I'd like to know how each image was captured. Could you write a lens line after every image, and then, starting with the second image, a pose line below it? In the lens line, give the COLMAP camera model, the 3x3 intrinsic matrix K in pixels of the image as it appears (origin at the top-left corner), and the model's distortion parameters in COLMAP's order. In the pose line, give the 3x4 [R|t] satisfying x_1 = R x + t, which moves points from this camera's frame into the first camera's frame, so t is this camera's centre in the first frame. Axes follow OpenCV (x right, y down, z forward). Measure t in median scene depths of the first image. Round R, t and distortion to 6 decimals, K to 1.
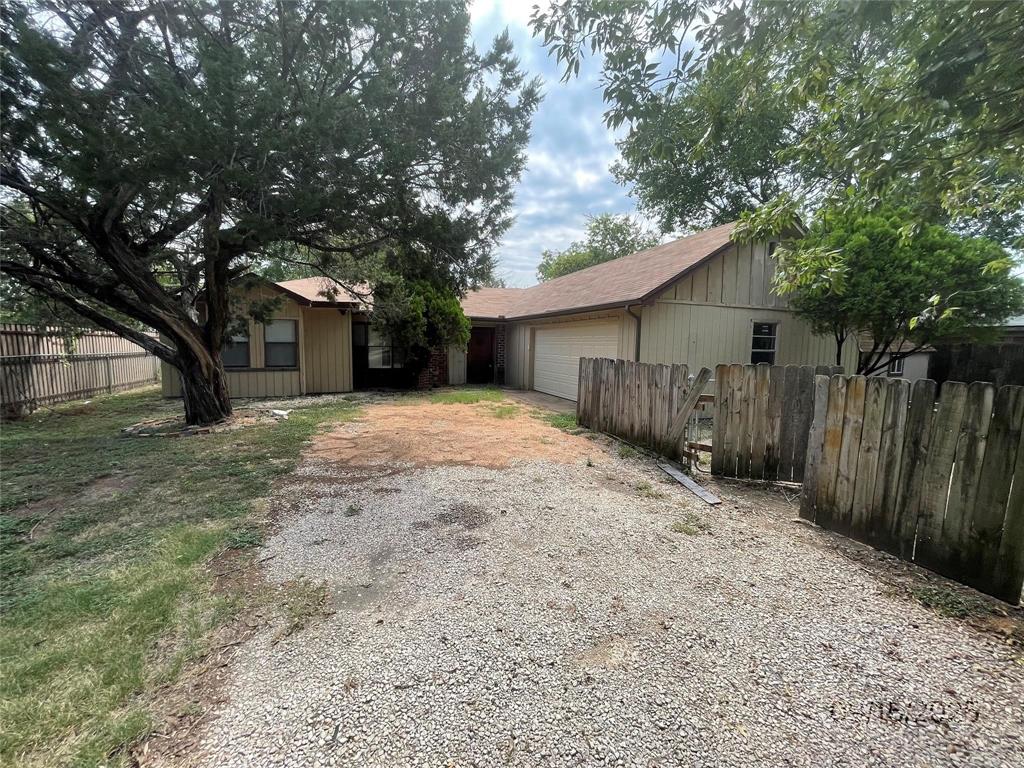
lens RADIAL K [[411.8, 0, 511.0], [0, 411.8, 380.8], [0, 0, 1]] dist [0.000266, 0.000084]
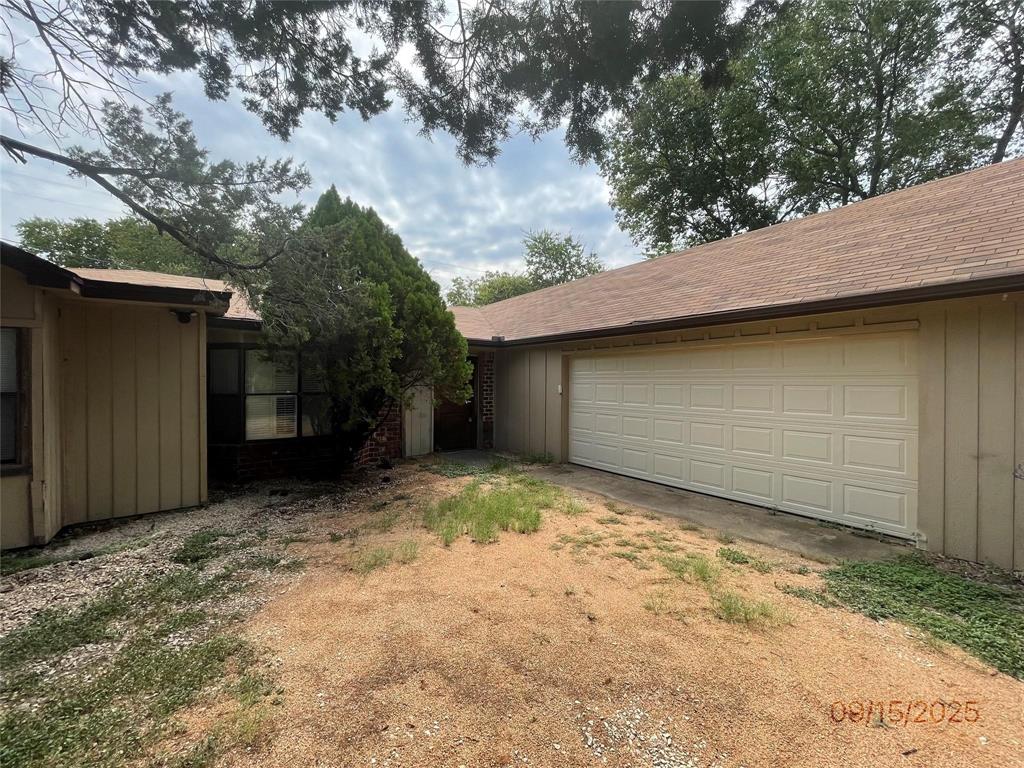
lens RADIAL K [[411.8, 0, 511.0], [0, 411.8, 380.8], [0, 0, 1]] dist [0.000266, 0.000084]
pose [[0.956021, -0.020394, 0.292589, -0.224197], [0.048709, 0.994767, -0.089817, -0.049581], [-0.289226, 0.100118, 0.952011, 0.536184]]
